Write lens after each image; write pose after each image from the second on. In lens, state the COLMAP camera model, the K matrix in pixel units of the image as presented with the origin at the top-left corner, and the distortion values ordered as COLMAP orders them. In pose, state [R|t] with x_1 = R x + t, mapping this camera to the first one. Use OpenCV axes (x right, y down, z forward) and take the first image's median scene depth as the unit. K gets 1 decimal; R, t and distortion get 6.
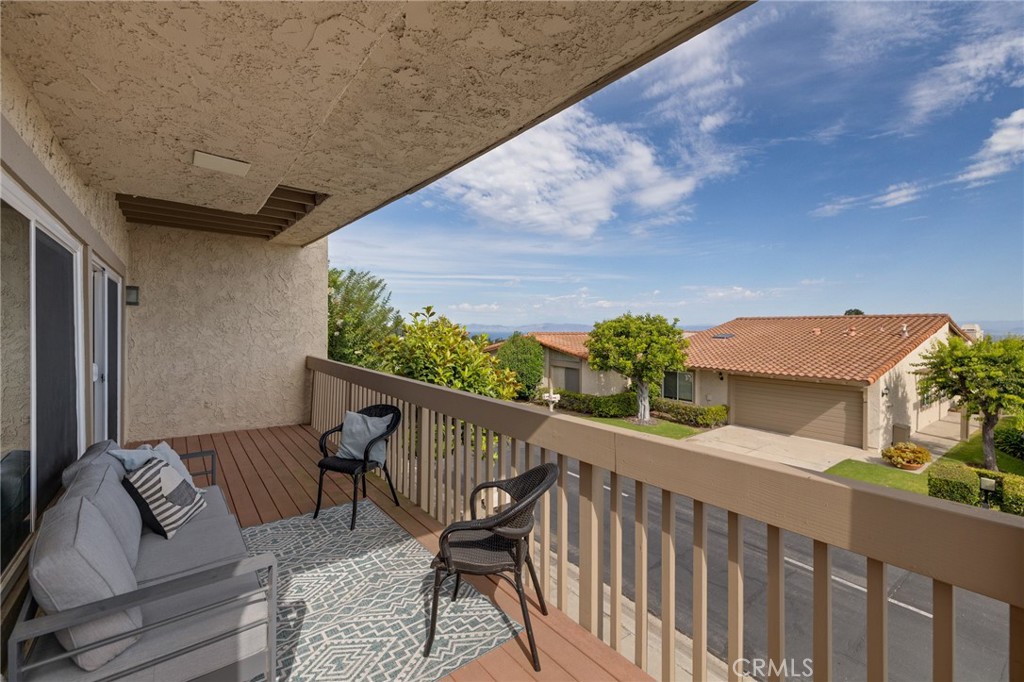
lens RADIAL K [[433.2, 0, 508.6], [0, 433.2, 330.0], [0, 0, 1]] dist [0.004439, -0.001219]
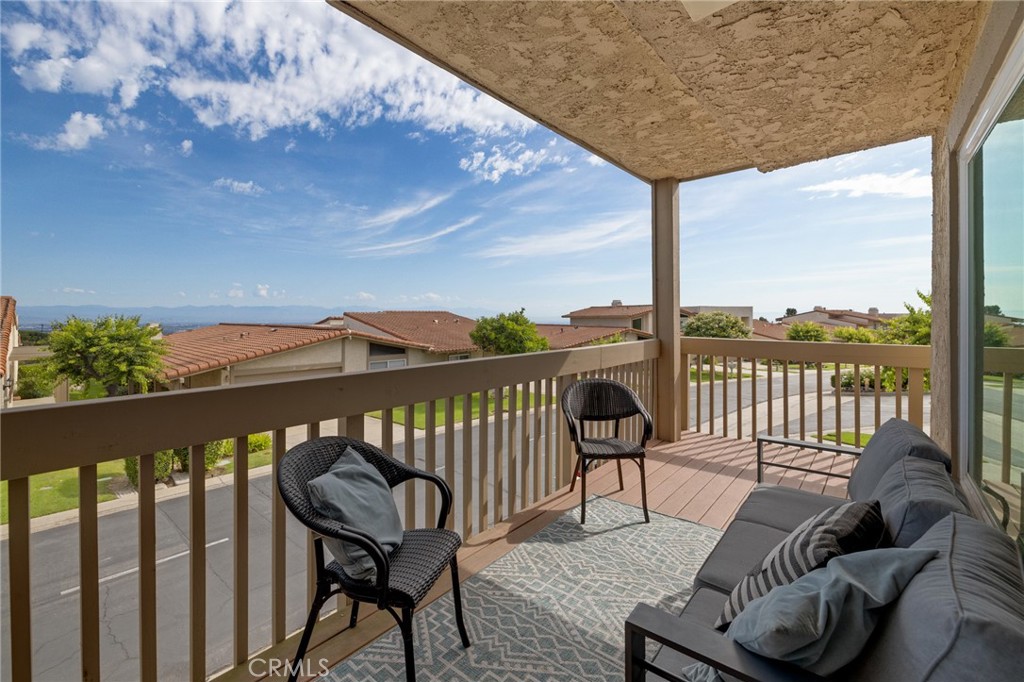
lens RADIAL K [[433.2, 0, 509.2], [0, 433.2, 319.0], [0, 0, 1]] dist [0.004439, -0.001219]
pose [[-0.204821, -0.015454, 0.978677, -0.492439], [0.011485, 0.999769, 0.018190, 0.026578], [-0.978732, 0.014966, -0.204596, 0.583253]]
